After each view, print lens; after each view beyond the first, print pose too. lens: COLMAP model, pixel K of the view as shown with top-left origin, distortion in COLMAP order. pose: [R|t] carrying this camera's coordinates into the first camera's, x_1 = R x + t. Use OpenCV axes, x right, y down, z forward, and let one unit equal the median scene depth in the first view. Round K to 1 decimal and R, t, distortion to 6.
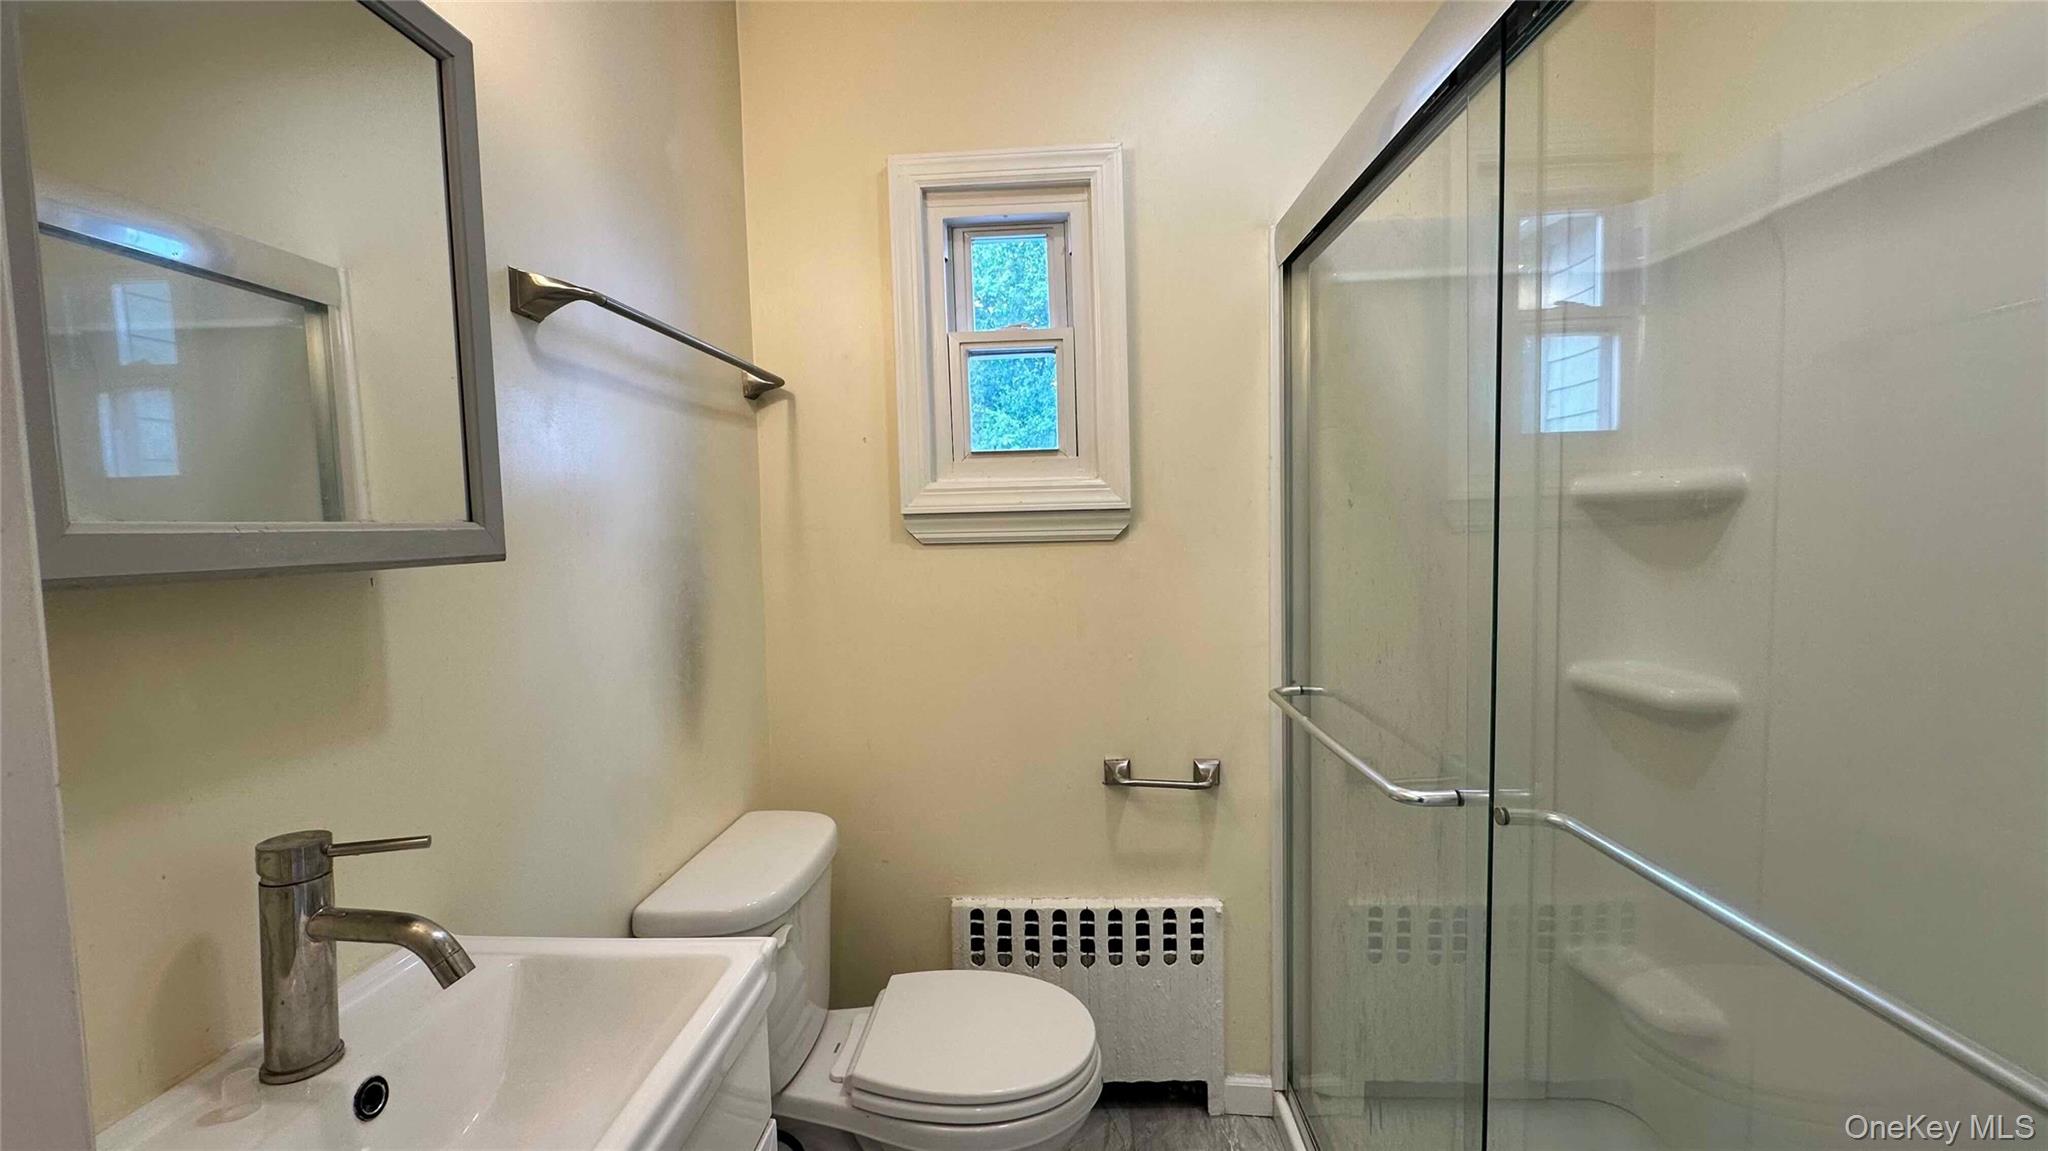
lens RADIAL K [[801.5, 0, 1023.0], [0, 801.5, 575.9], [0, 0, 1]] dist [-0.000631, -0.000524]
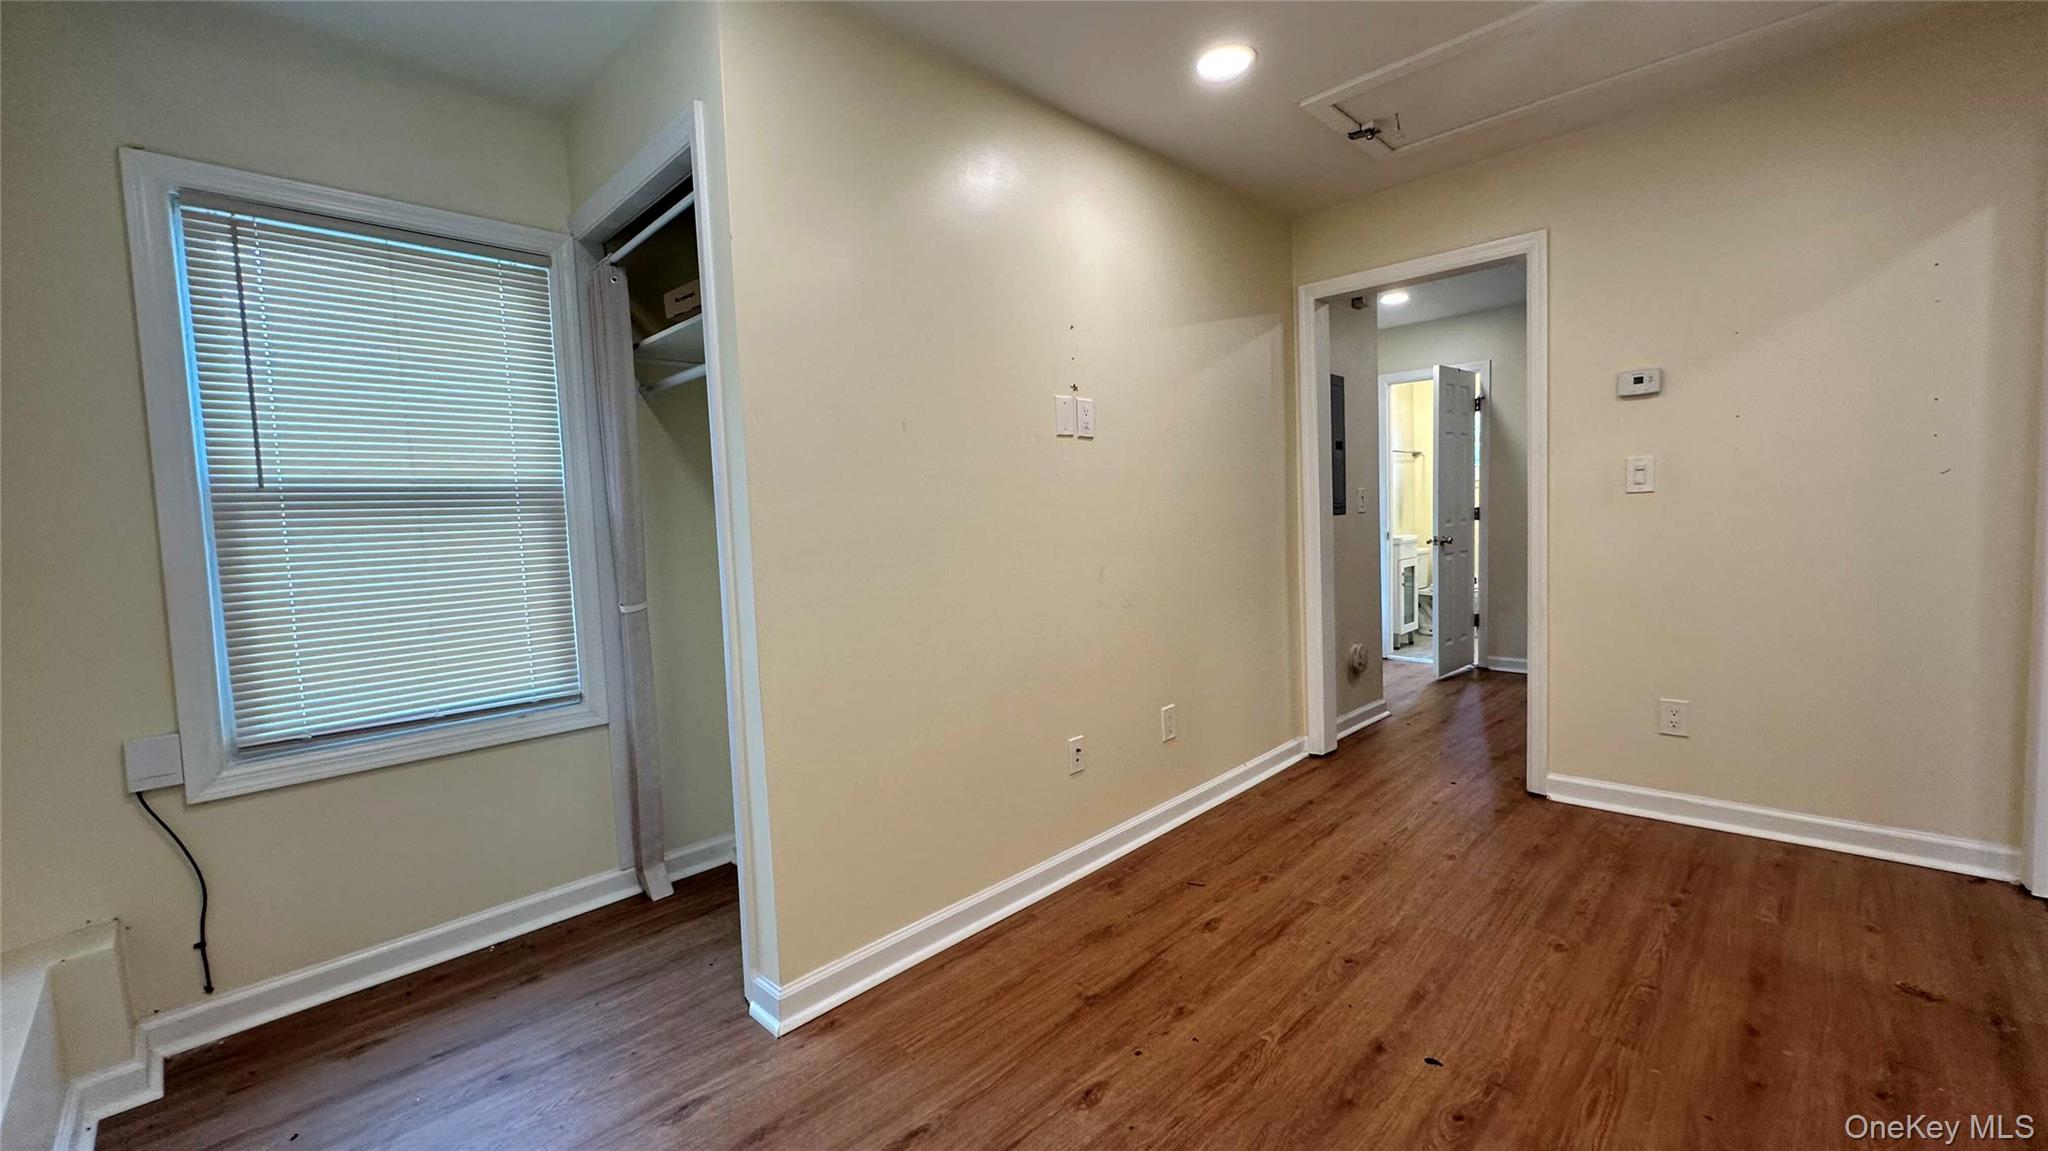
lens RADIAL K [[801.5, 0, 1023.3], [0, 801.5, 575.1], [0, 0, 1]] dist [-0.000631, -0.000524]
pose [[0.735584, 0.041291, -0.676174, 1.225435], [-0.022545, 0.999080, 0.036484, 0.373534], [0.677059, -0.011592, 0.735838, -4.160830]]
